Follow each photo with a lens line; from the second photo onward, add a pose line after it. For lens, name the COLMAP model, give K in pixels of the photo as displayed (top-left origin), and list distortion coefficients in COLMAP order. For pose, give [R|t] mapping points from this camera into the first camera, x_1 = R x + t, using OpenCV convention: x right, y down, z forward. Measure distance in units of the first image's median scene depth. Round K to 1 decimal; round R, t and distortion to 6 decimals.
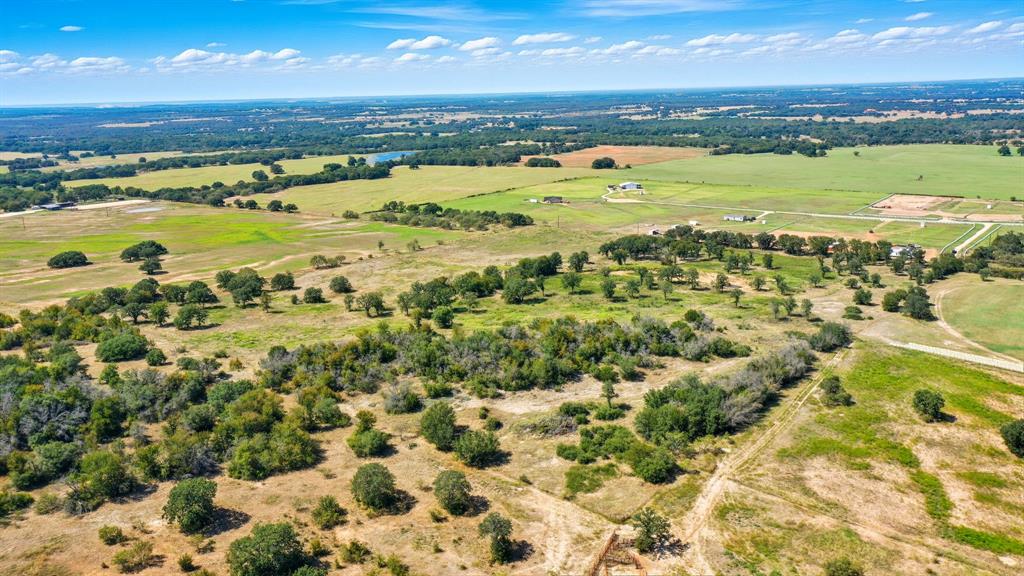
lens RADIAL K [[809.0, 0, 512.0], [0, 809.0, 288.0], [0, 0, 1]] dist [-0.005824, 0.000878]
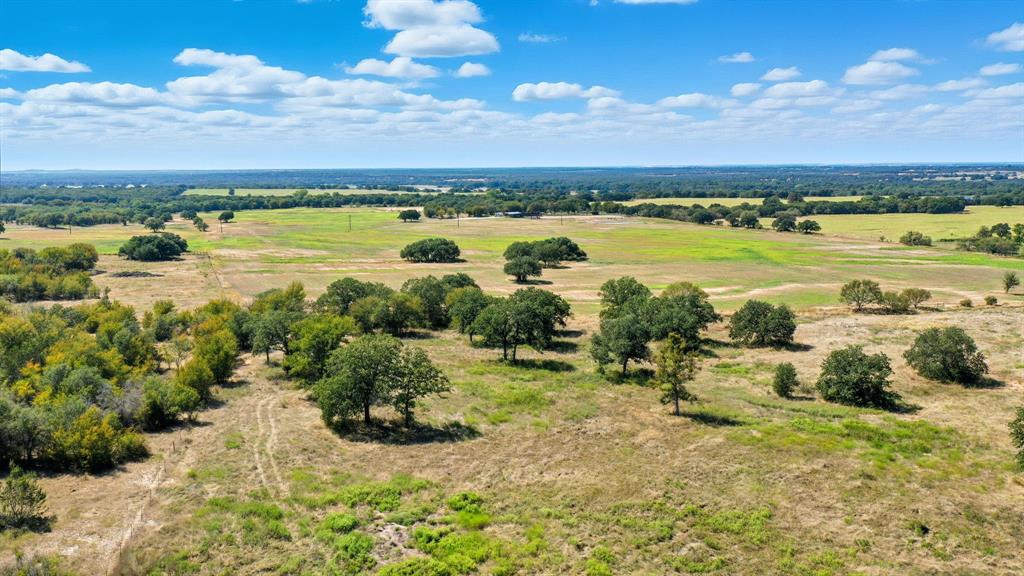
lens RADIAL K [[809.0, 0, 512.0], [0, 809.0, 288.0], [0, 0, 1]] dist [-0.005824, 0.000878]
pose [[0.811868, 0.103069, -0.574671, -0.117949], [-0.148637, 0.988350, -0.032724, 0.003437], [0.564603, 0.111985, 0.817730, 0.447857]]
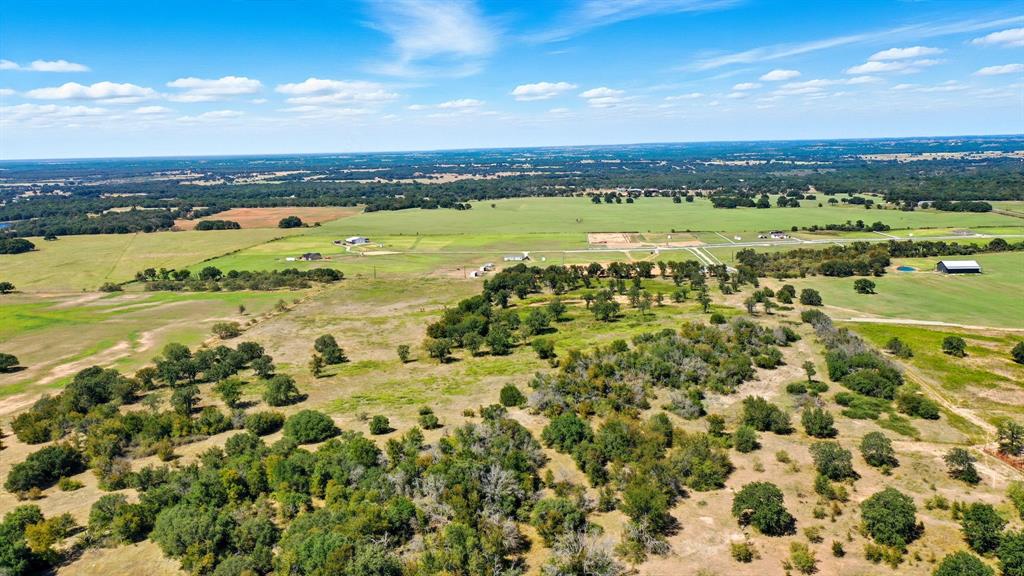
lens RADIAL K [[809.0, 0, 512.0], [0, 809.0, 288.0], [0, 0, 1]] dist [-0.005824, 0.000878]
pose [[0.836415, -0.086403, 0.541243, -0.351908], [0.129872, 0.990617, -0.042558, 0.000277], [-0.532487, 0.105889, 0.839789, 0.087488]]
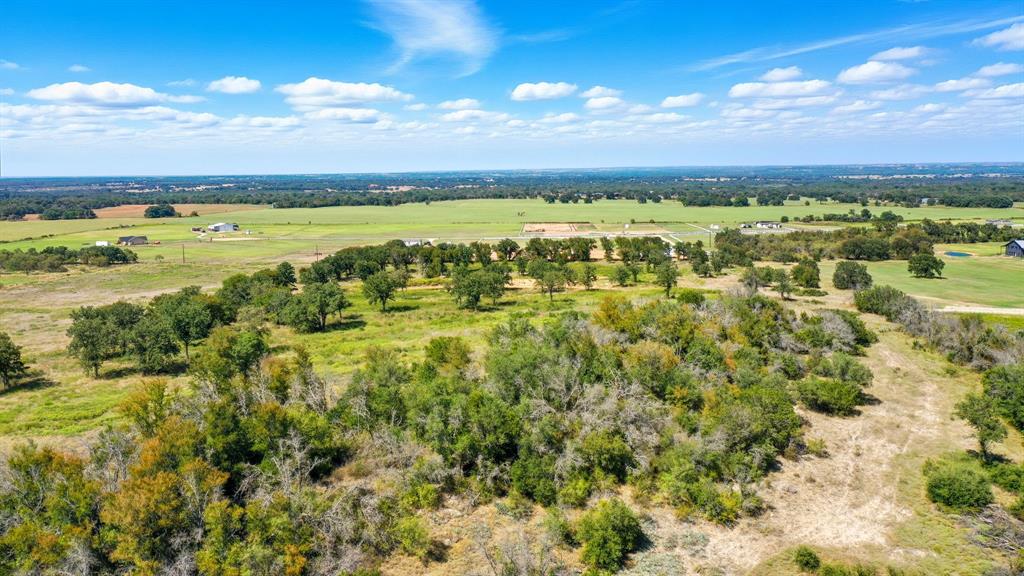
lens RADIAL K [[809.0, 0, 512.0], [0, 809.0, 288.0], [0, 0, 1]] dist [-0.005824, 0.000878]
pose [[0.817380, -0.066423, 0.572256, -0.107433], [0.126961, 0.989678, -0.066470, 0.024660], [-0.561934, 0.126985, 0.817377, 0.323041]]
